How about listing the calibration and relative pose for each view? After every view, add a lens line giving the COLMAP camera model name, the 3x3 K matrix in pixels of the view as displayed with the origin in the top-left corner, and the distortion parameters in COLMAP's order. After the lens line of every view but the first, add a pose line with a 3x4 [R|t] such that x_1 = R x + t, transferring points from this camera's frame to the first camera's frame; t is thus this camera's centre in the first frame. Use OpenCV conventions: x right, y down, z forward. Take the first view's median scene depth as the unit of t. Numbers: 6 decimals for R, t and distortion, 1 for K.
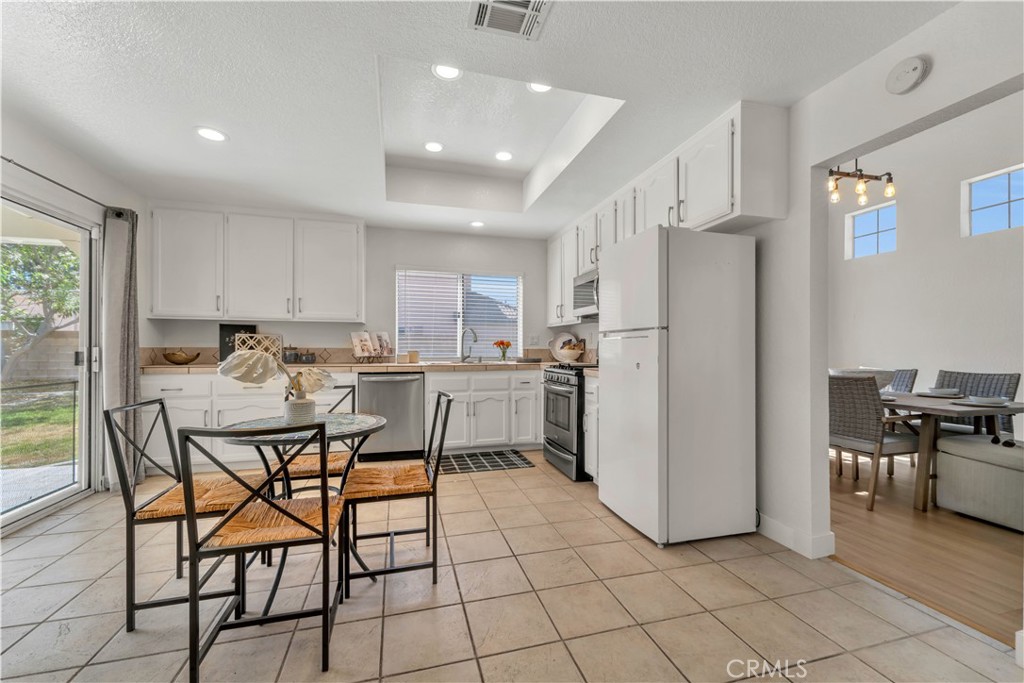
lens RADIAL K [[414.1, 0, 507.4], [0, 414.1, 347.4], [0, 0, 1]] dist [0.008002, -0.001440]
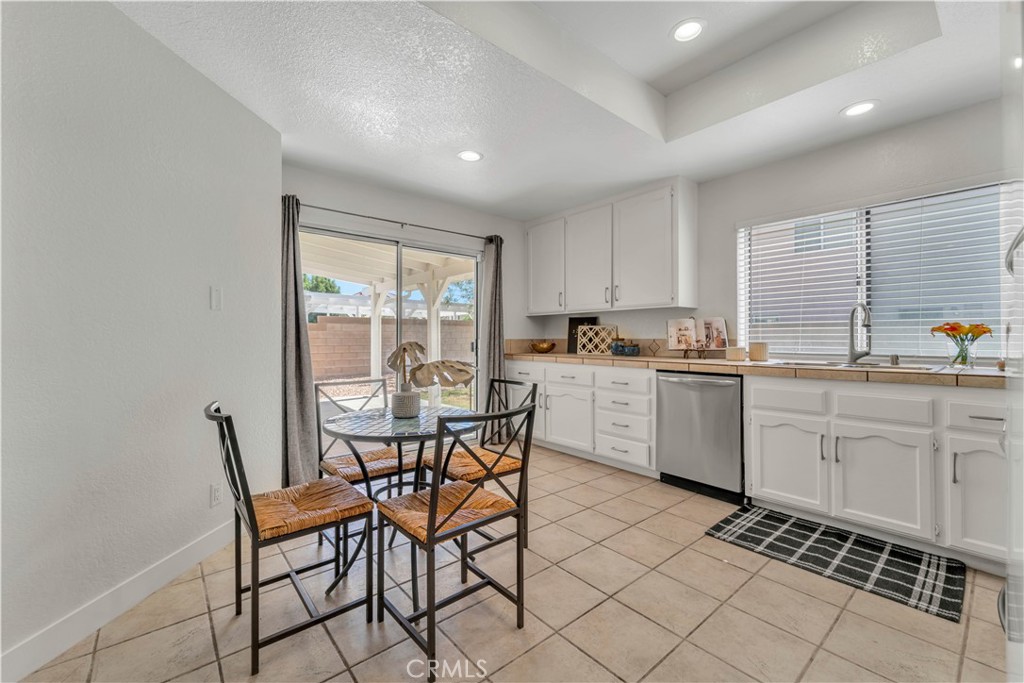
lens RADIAL K [[414.1, 0, 515.2], [0, 414.1, 333.3], [0, 0, 1]] dist [0.008002, -0.001440]
pose [[0.425608, -0.014357, -0.904794, 0.239539], [0.005596, 0.999897, -0.013234, -0.000744], [0.904890, 0.000569, 0.425645, 0.383164]]
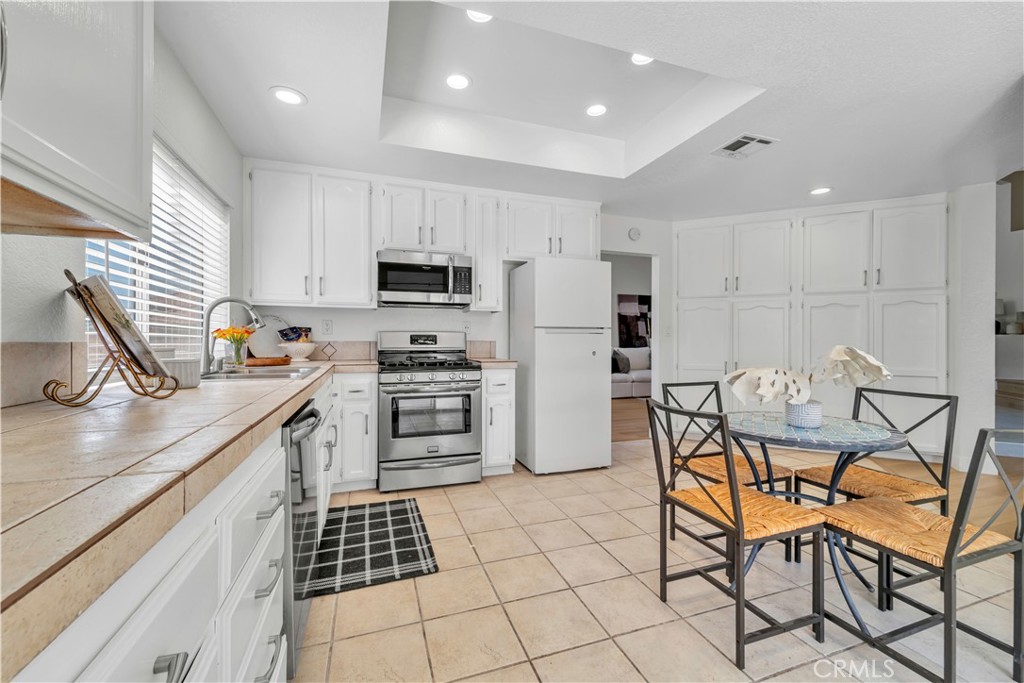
lens RADIAL K [[414.1, 0, 510.7], [0, 414.1, 341.8], [0, 0, 1]] dist [0.008002, -0.001440]
pose [[-0.061345, -0.004682, 0.998106, -0.641429], [0.001145, 0.999988, 0.004762, -0.002727], [-0.998116, 0.001435, -0.061339, 0.798433]]
